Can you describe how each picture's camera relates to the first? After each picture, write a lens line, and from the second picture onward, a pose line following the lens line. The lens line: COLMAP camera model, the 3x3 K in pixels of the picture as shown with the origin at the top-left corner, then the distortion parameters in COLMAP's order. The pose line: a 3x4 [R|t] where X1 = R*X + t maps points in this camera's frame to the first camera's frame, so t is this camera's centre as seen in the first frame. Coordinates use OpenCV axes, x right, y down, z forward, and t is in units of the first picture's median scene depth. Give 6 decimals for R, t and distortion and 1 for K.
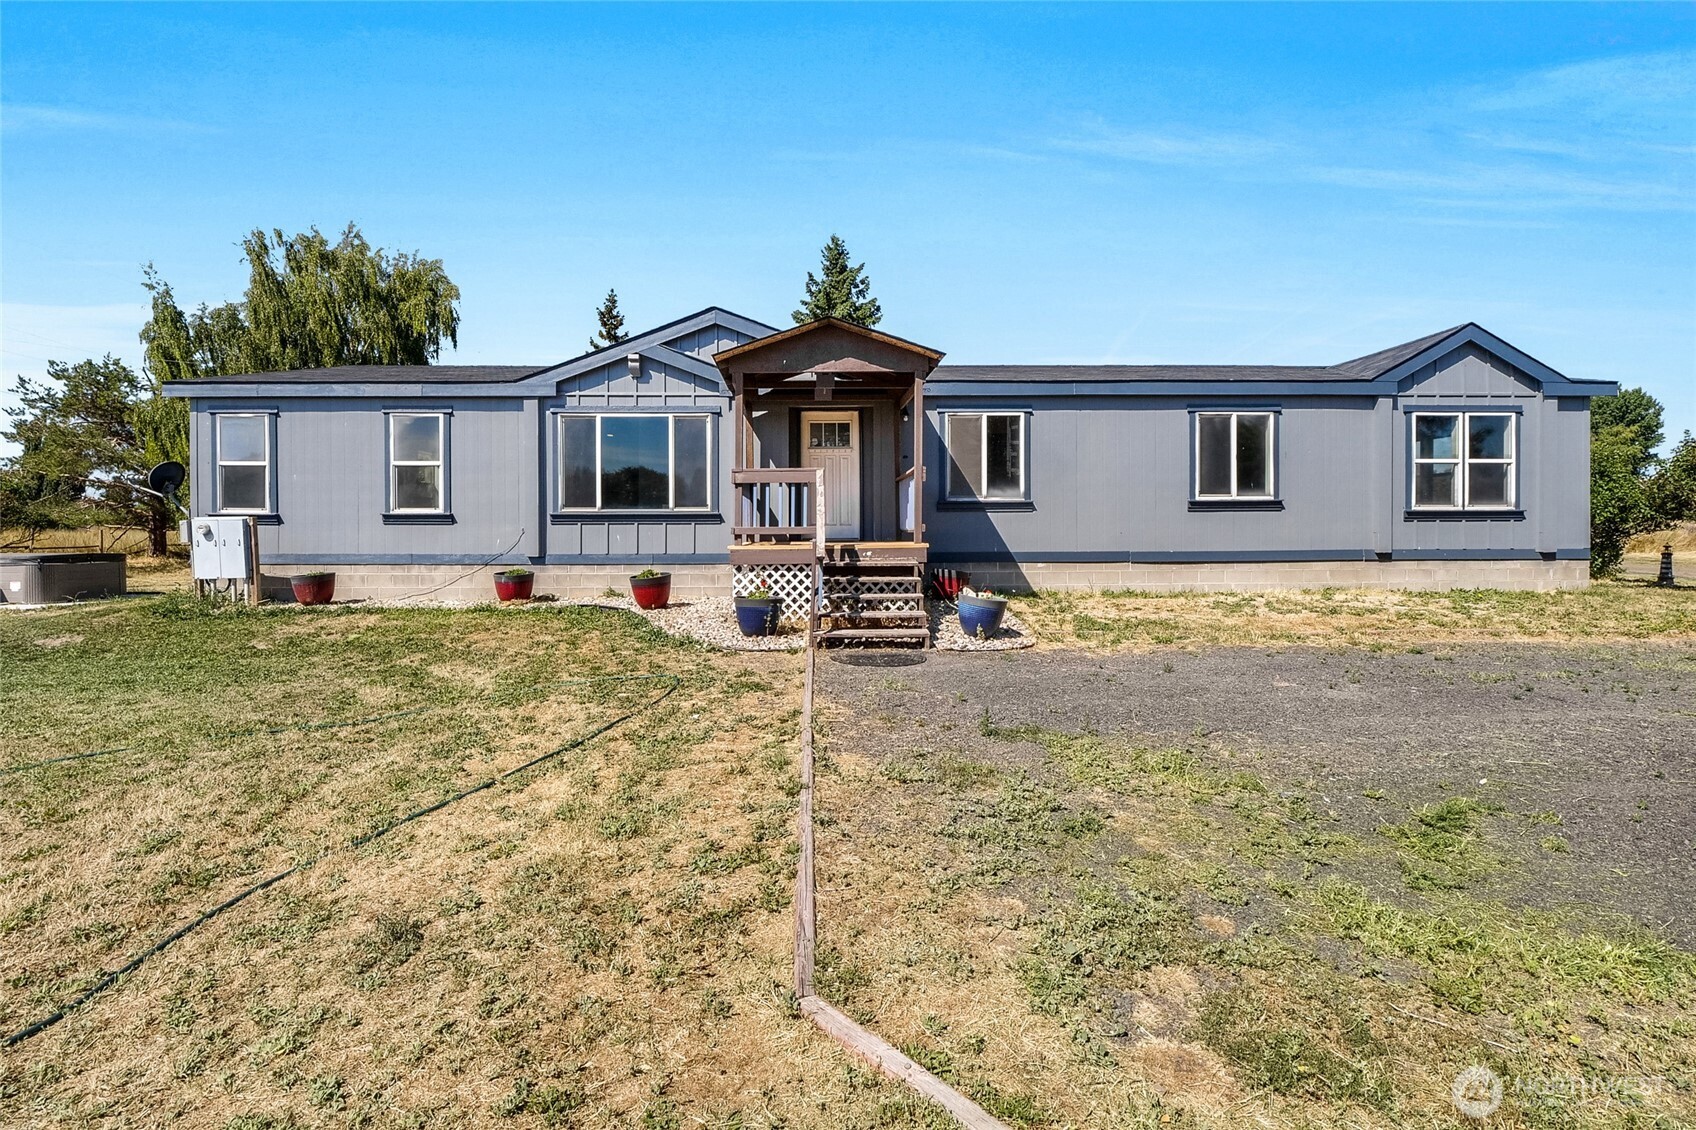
lens RADIAL K [[794.5, 0, 840.7], [0, 794.5, 543.4], [0, 0, 1]] dist [-0.015243, -0.000180]
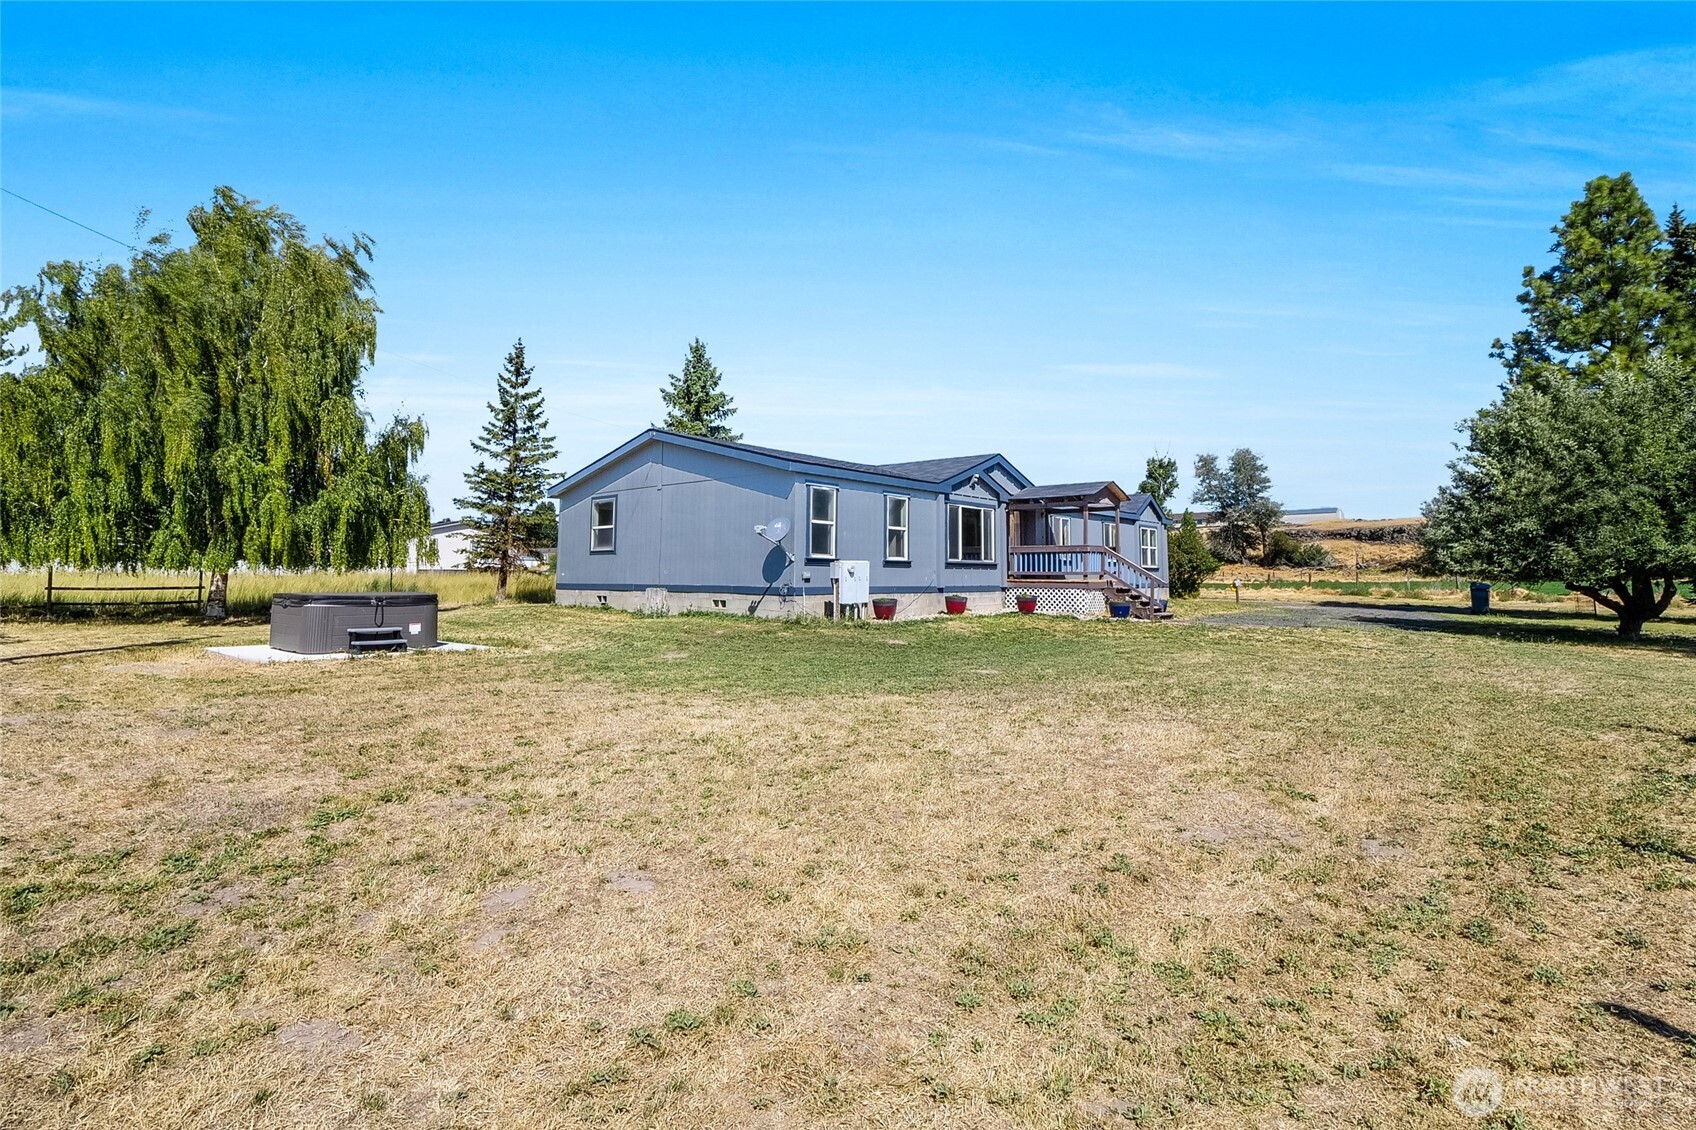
lens RADIAL K [[794.5, 0, 840.7], [0, 794.5, 543.4], [0, 0, 1]] dist [-0.015243, -0.000180]
pose [[0.707022, 0.032317, 0.706453, -0.741000], [0.004678, 0.998720, -0.050370, 0.002836], [-0.707176, 0.038918, 0.705966, -0.021855]]
